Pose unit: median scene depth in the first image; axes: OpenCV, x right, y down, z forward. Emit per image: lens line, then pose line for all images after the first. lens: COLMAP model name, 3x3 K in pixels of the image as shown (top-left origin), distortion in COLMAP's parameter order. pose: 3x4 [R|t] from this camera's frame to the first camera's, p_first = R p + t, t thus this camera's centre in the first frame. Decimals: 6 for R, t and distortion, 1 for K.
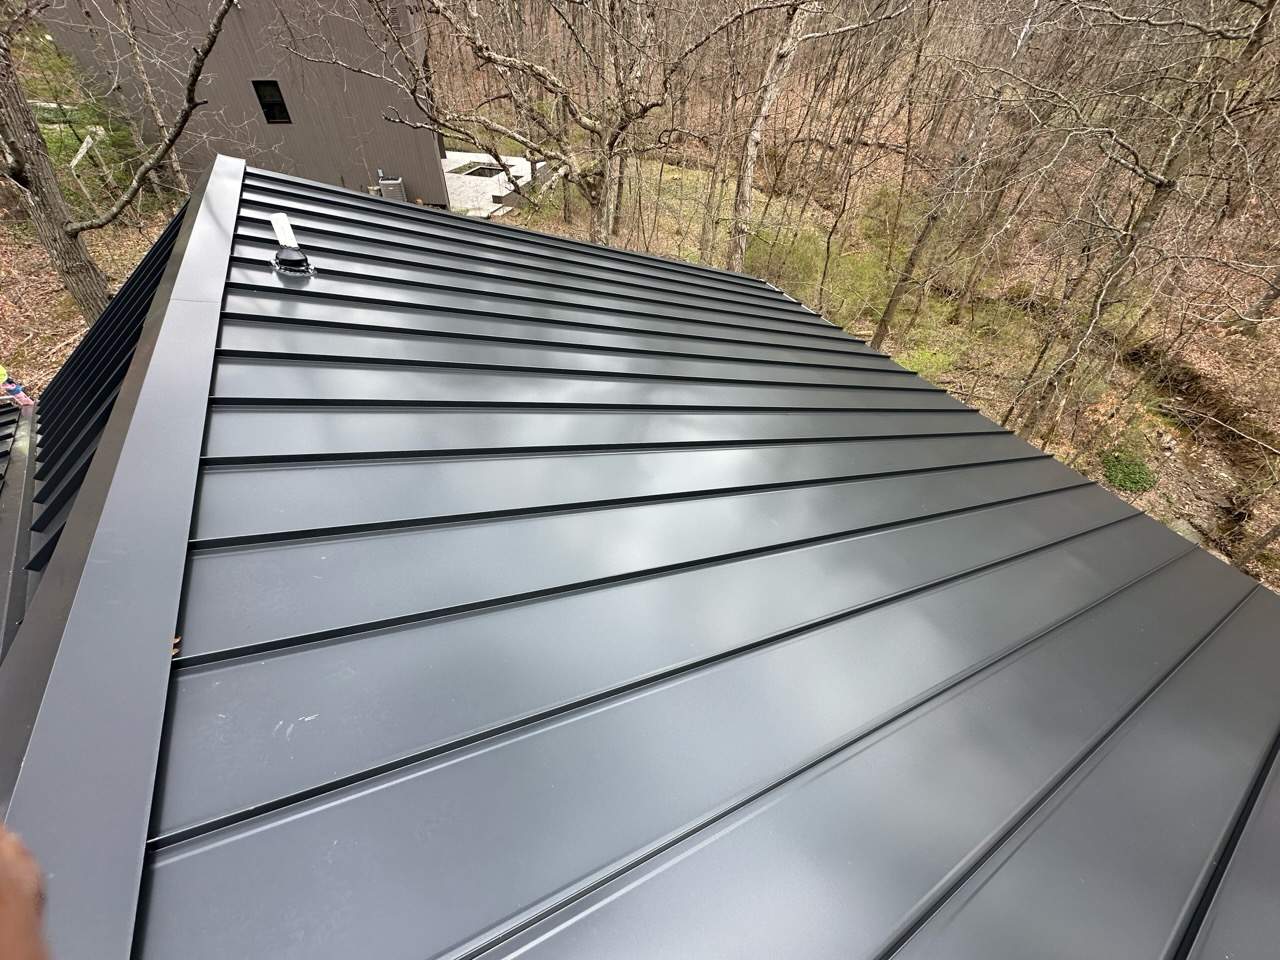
lens RADIAL K [[510.7, 0, 640.0], [0, 510.7, 480.0], [0, 0, 1]] dist [-0.002473, -0.000256]
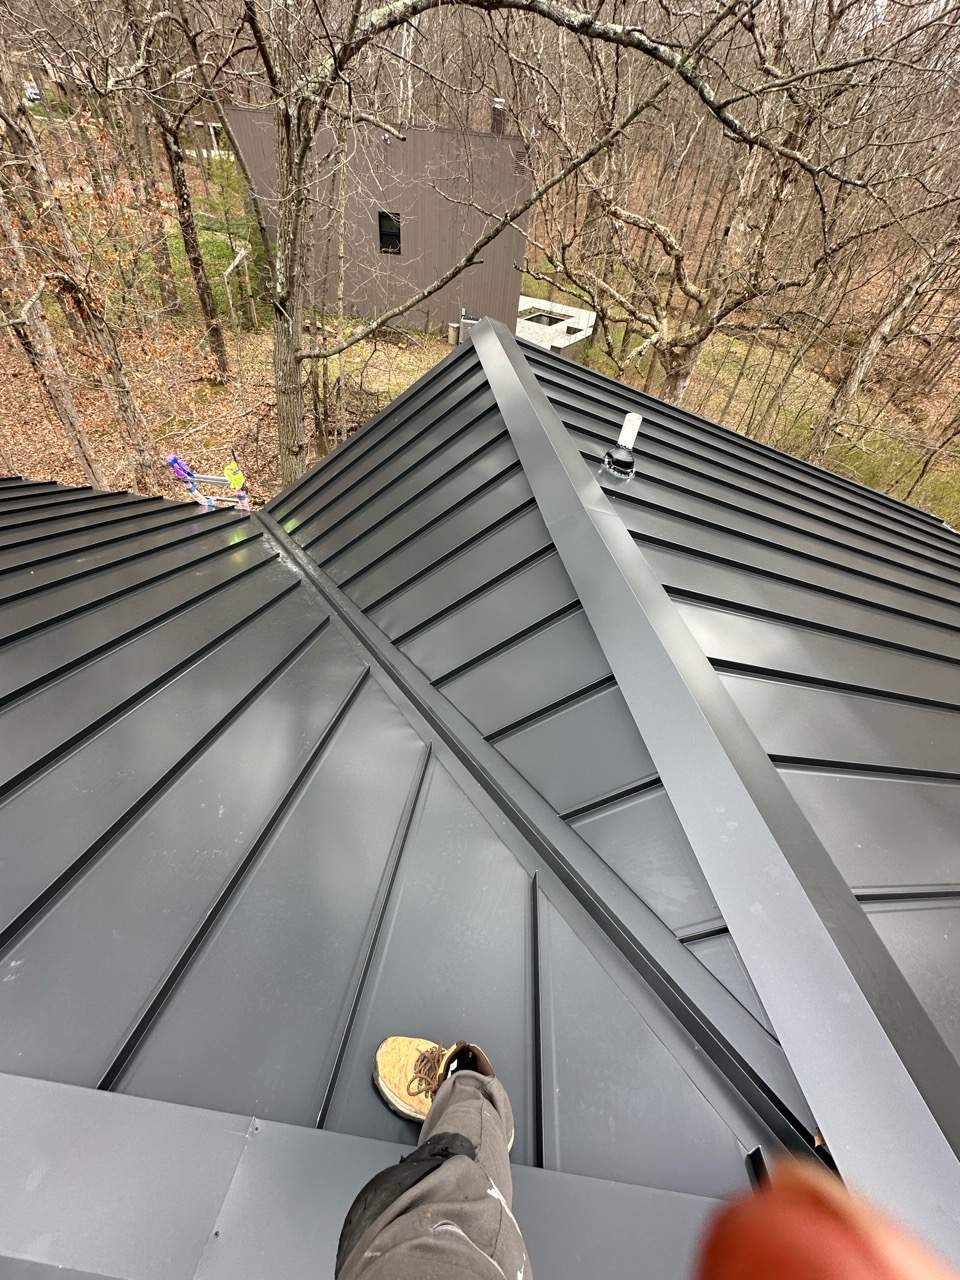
lens RADIAL K [[510.7, 0, 480.0], [0, 510.7, 640.0], [0, 0, 1]] dist [-0.002473, -0.000256]
pose [[0.947066, 0.256246, -0.193403, -0.133165], [-0.252684, 0.966580, 0.043297, -0.015794], [0.198034, 0.007864, 0.980164, 0.001130]]
